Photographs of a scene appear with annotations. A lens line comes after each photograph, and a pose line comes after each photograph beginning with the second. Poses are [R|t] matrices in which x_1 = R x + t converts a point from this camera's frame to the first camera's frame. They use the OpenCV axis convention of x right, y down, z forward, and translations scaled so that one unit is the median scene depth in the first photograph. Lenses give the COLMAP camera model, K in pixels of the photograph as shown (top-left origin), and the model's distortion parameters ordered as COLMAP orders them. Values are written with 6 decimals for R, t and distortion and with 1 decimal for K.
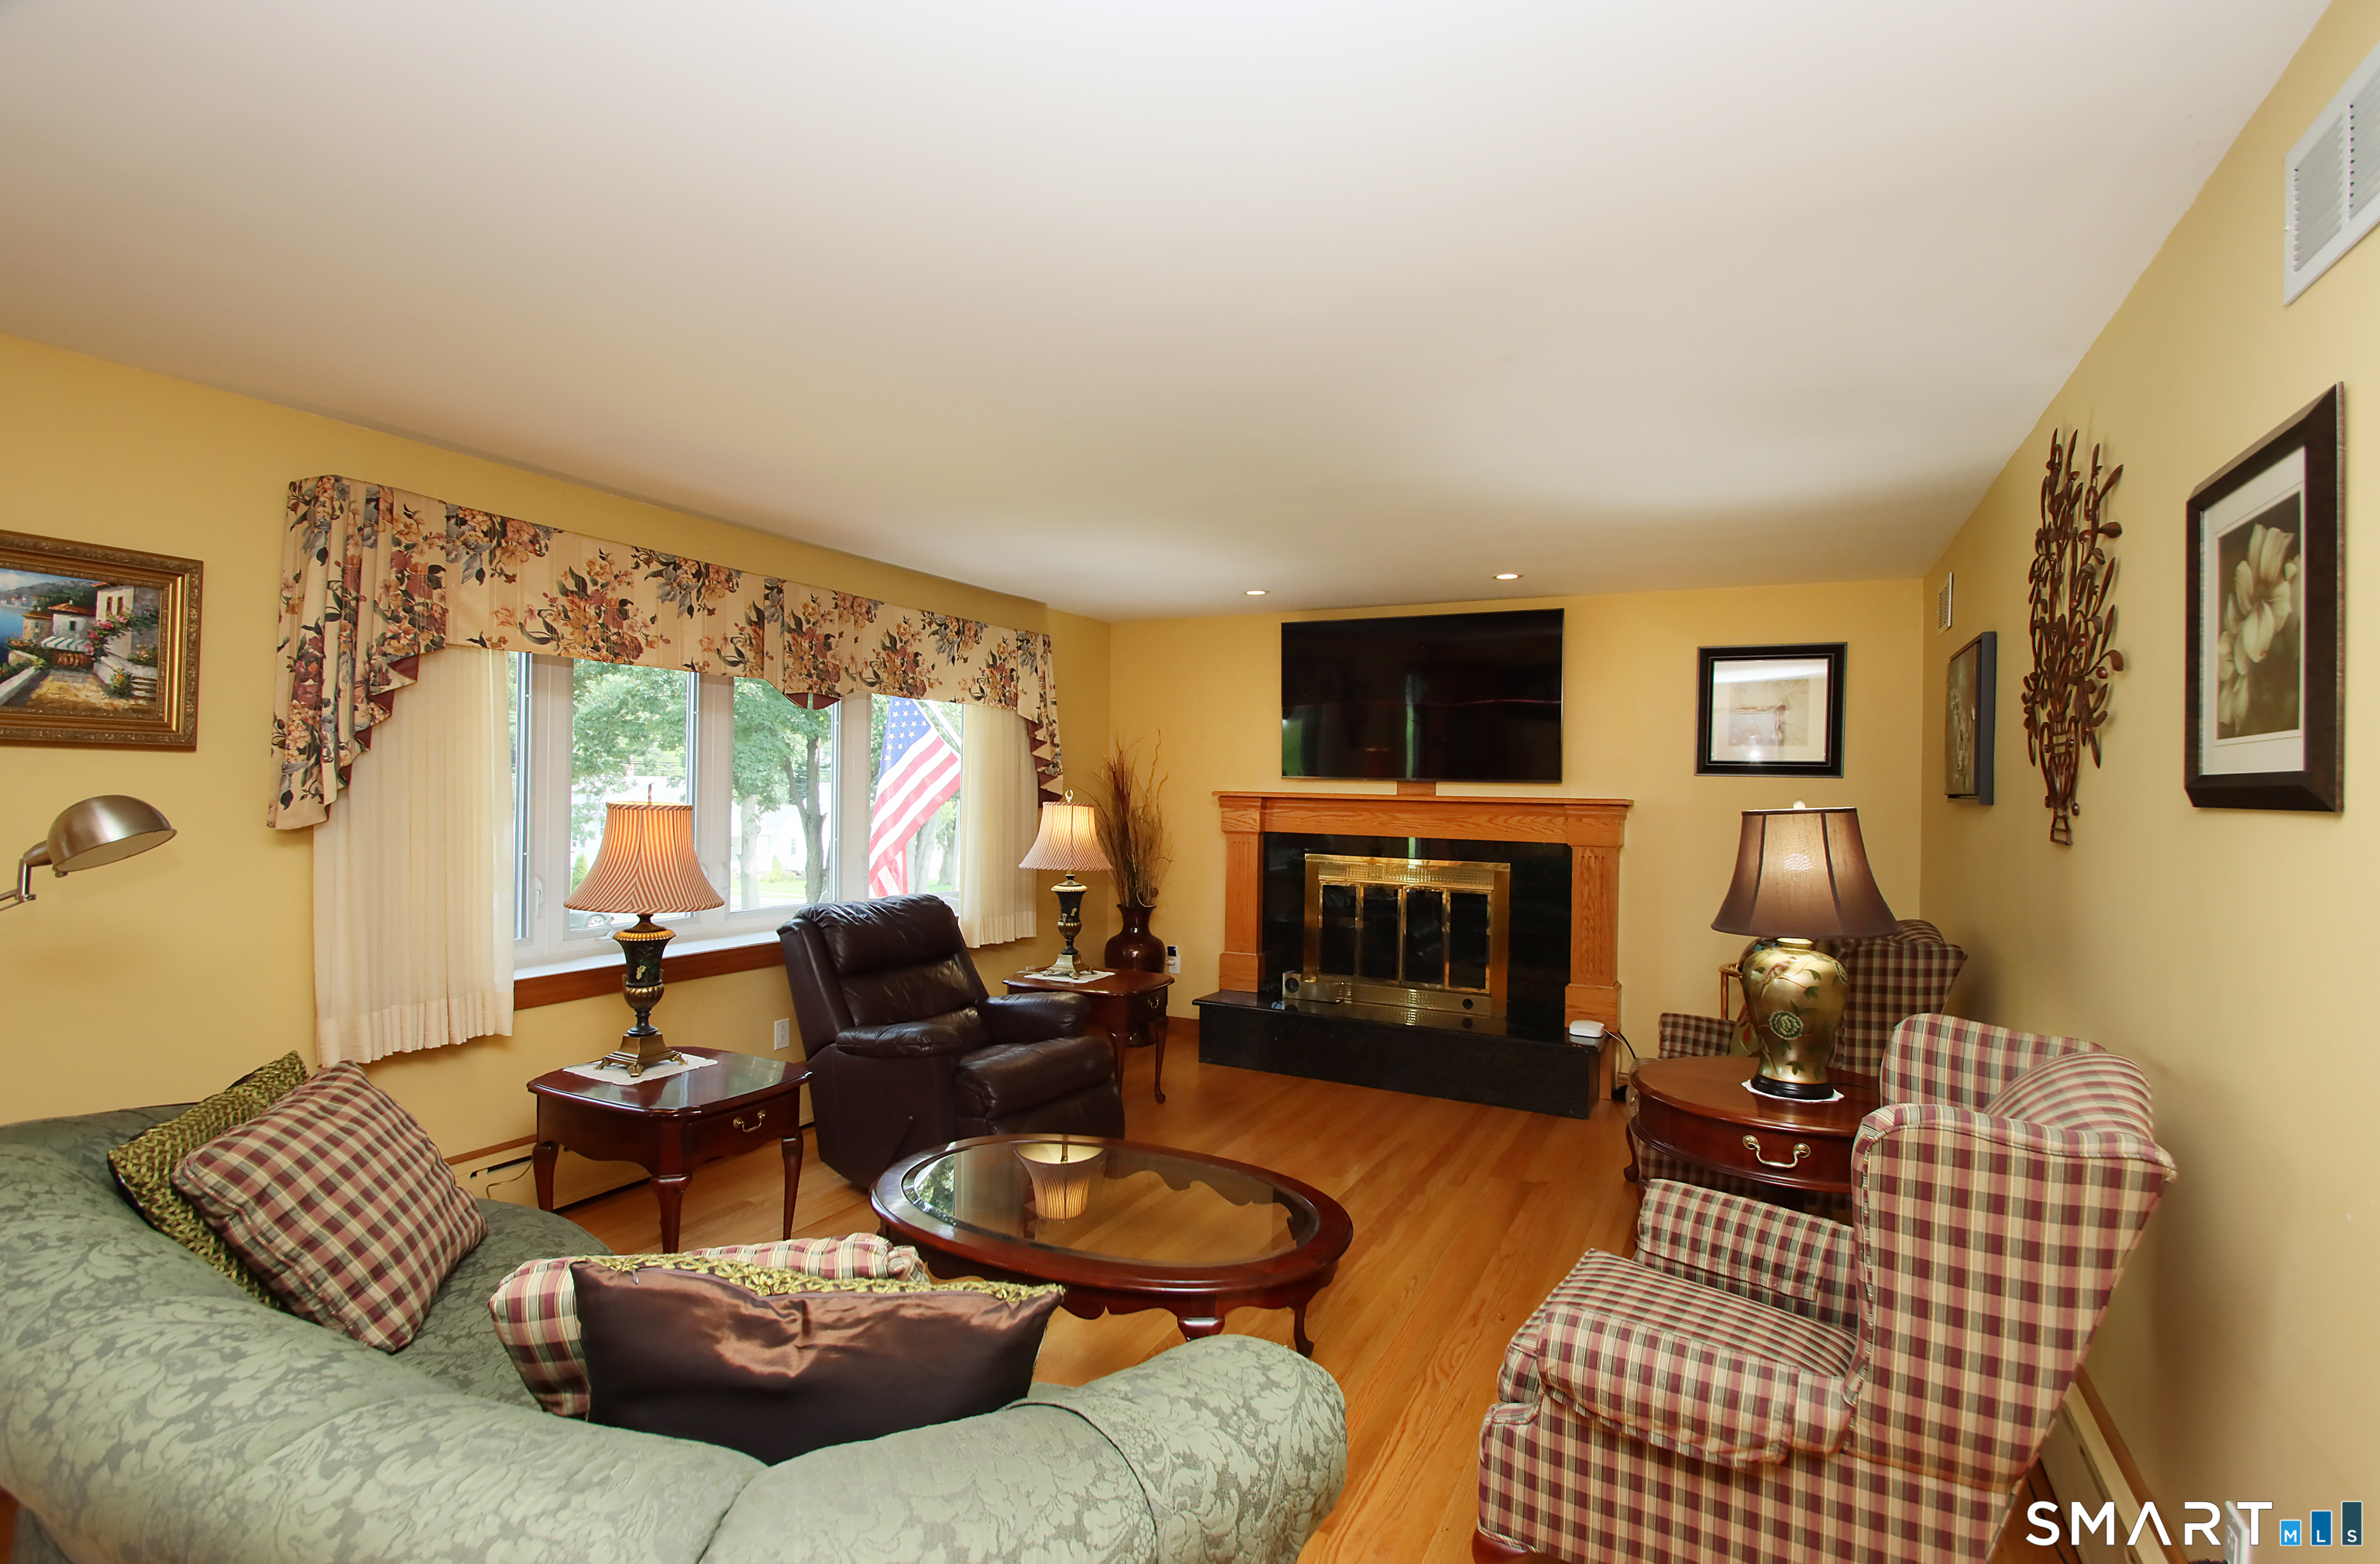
lens RADIAL K [[1123.4, 0, 1205.7], [0, 1123.4, 791.2], [0, 0, 1]] dist [0.003942, -0.012075]
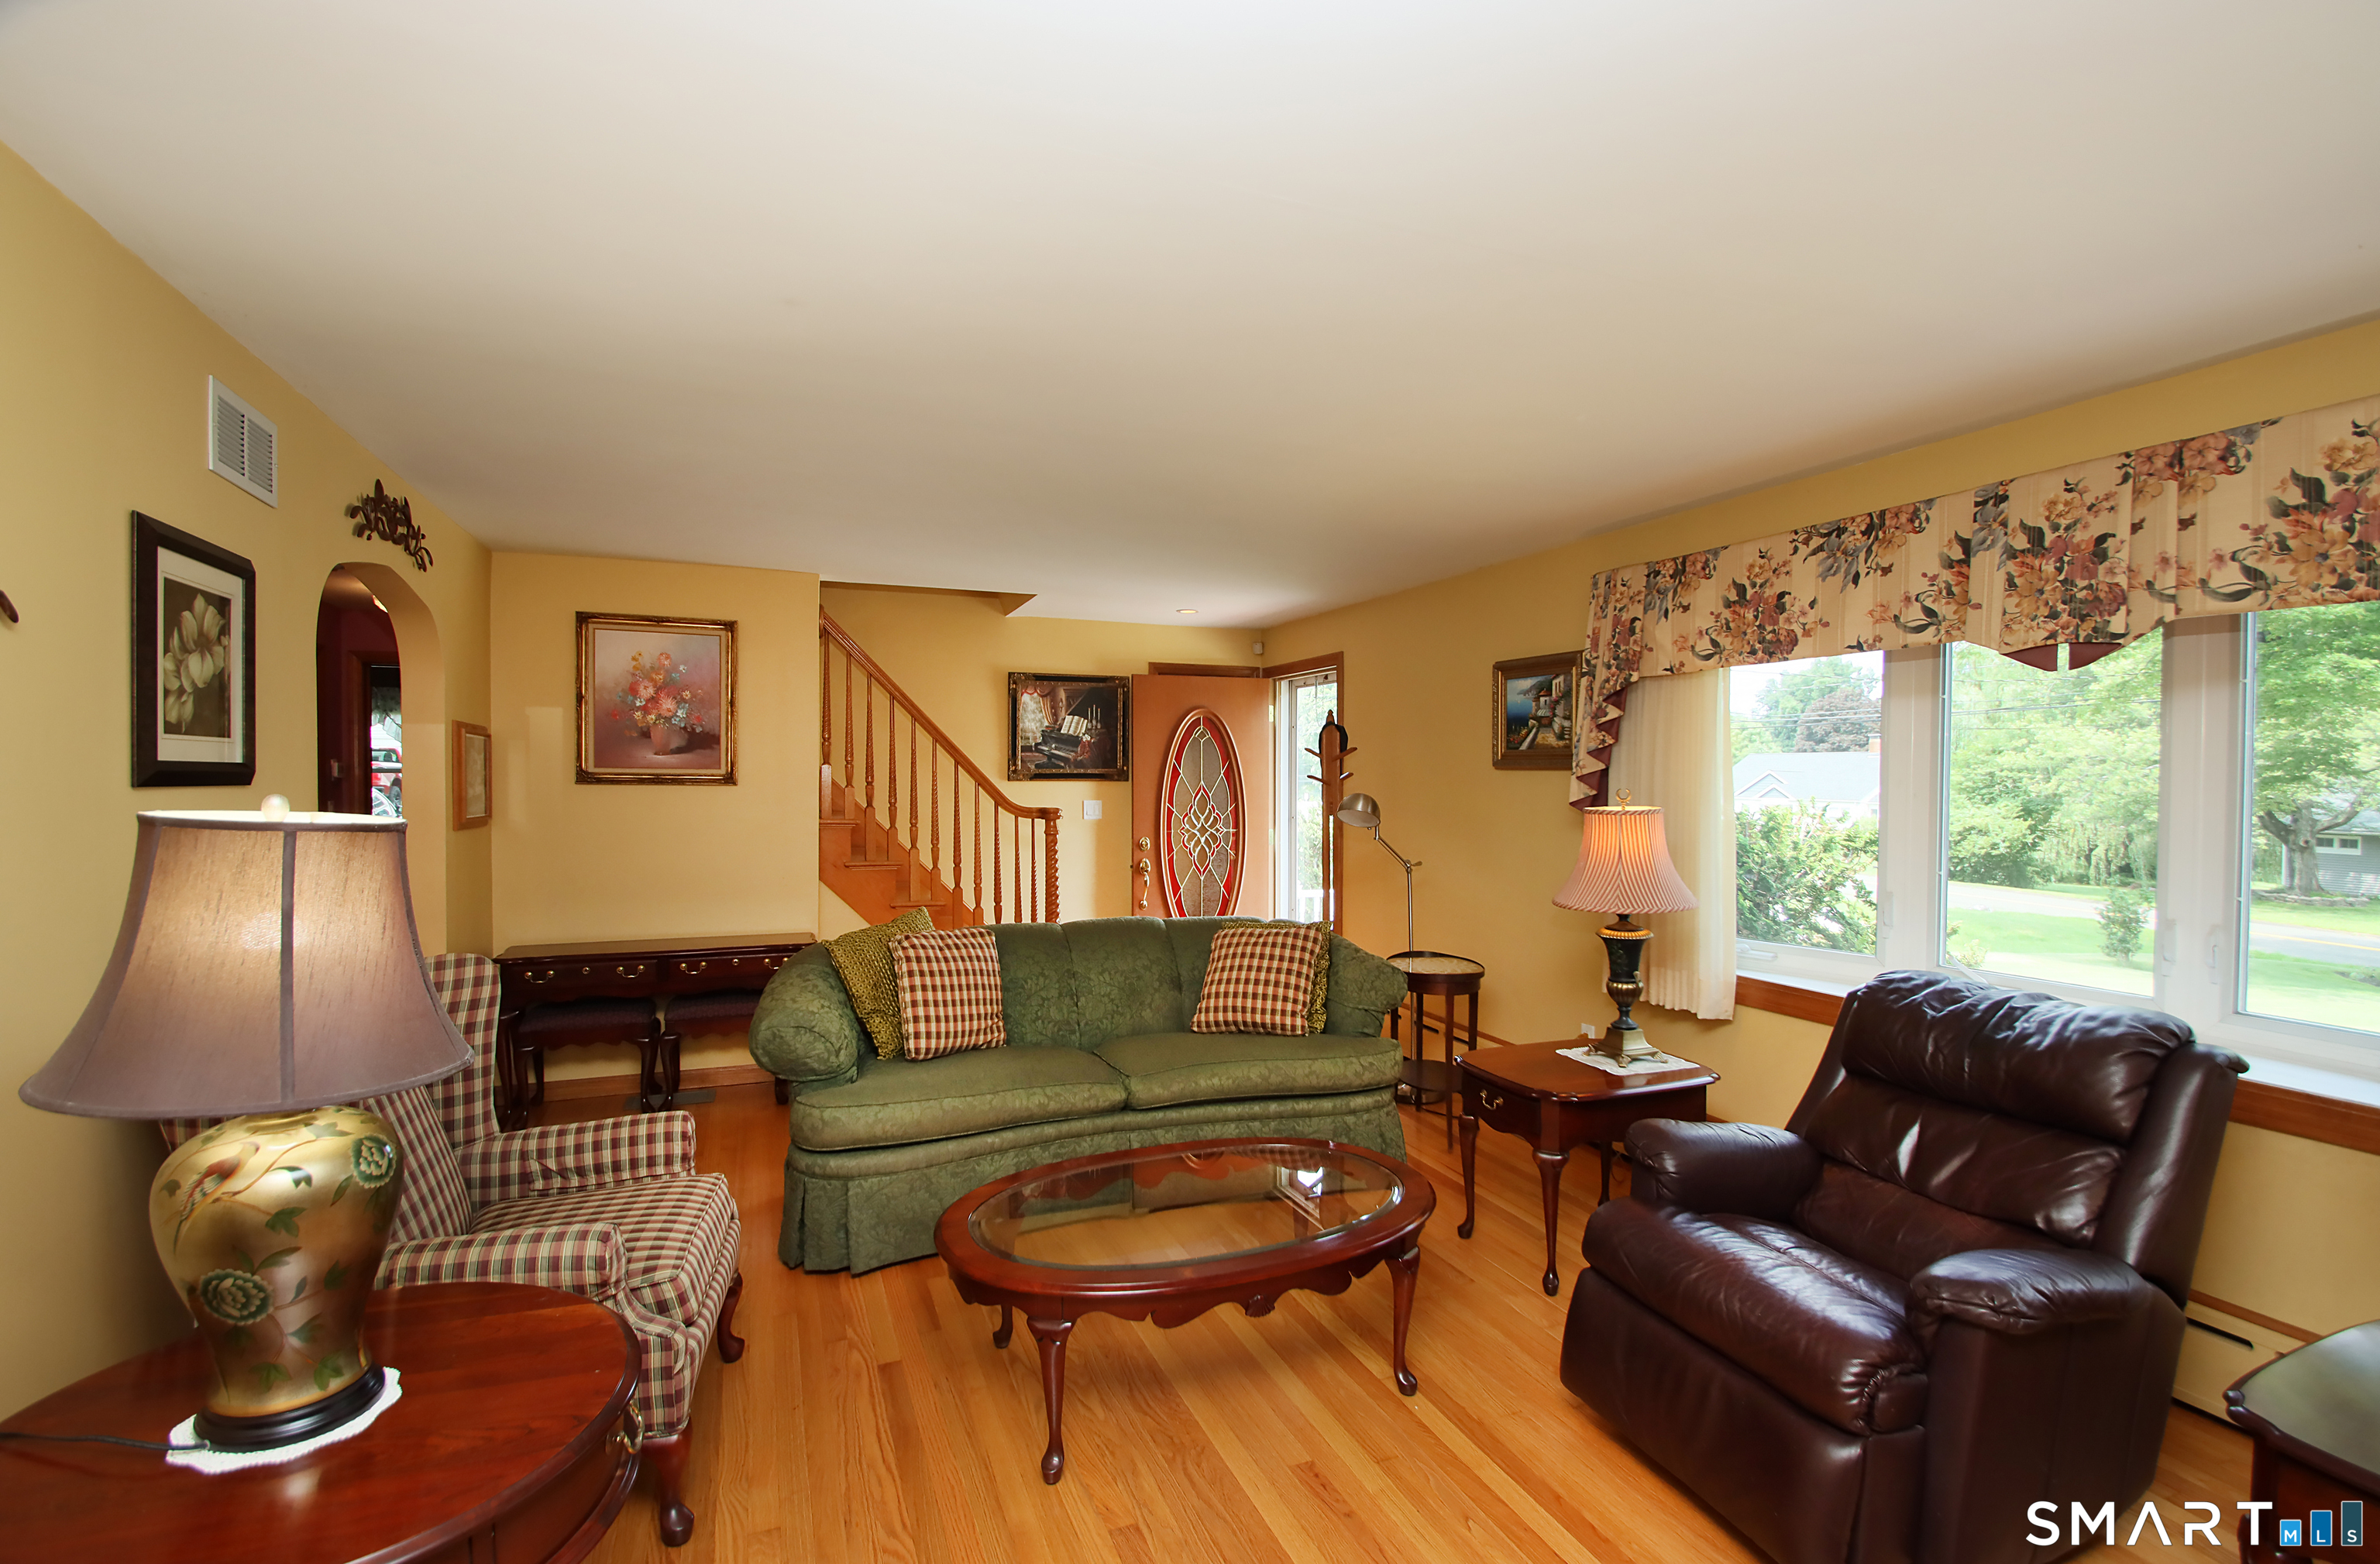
lens RADIAL K [[1123.4, 0, 1199.9], [0, 1123.4, 781.9], [0, 0, 1]] dist [0.003942, -0.012075]
pose [[-0.666968, -0.014272, -0.744949, 0.423837], [-0.015798, 0.999863, -0.005011, -0.001446], [0.744918, 0.008427, -0.667102, 1.085747]]
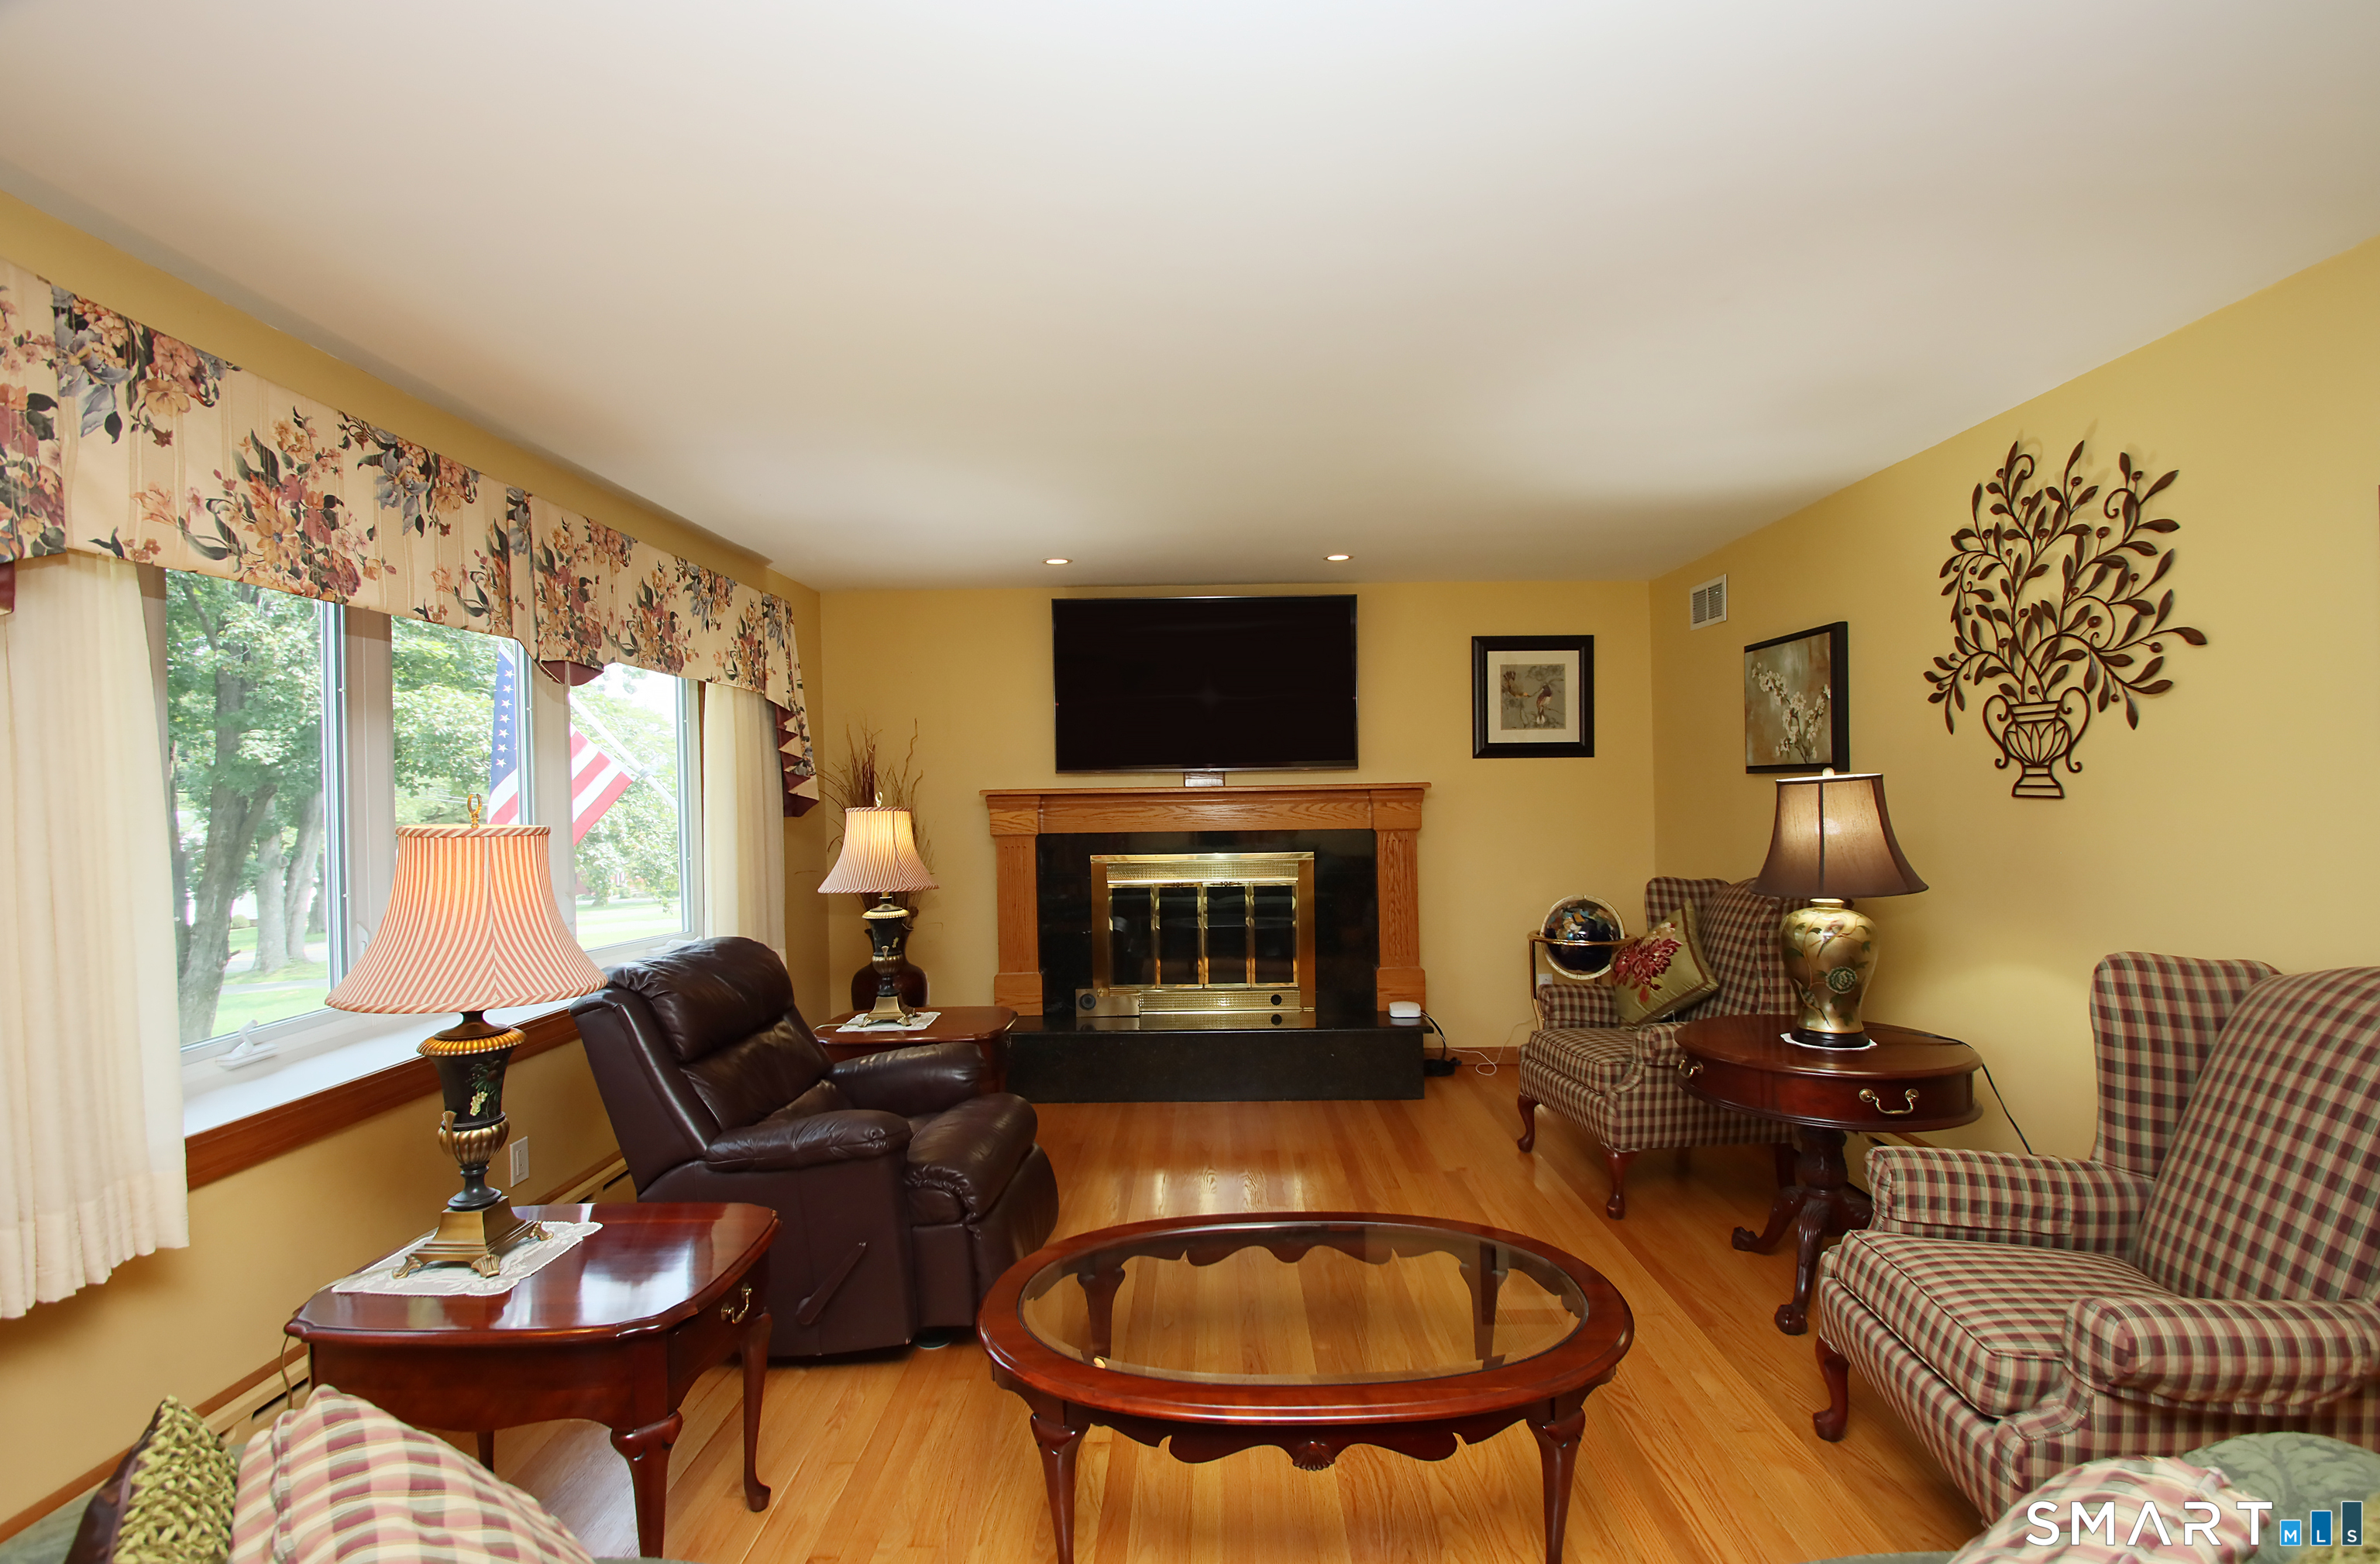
lens RADIAL K [[1123.4, 0, 1219.0], [0, 1123.4, 793.9], [0, 0, 1]] dist [0.003942, -0.012075]
pose [[0.892293, -0.035163, 0.450085, -0.315488], [0.034267, 0.999361, 0.010142, 0.000853], [-0.450154, 0.006373, 0.892928, 0.207937]]
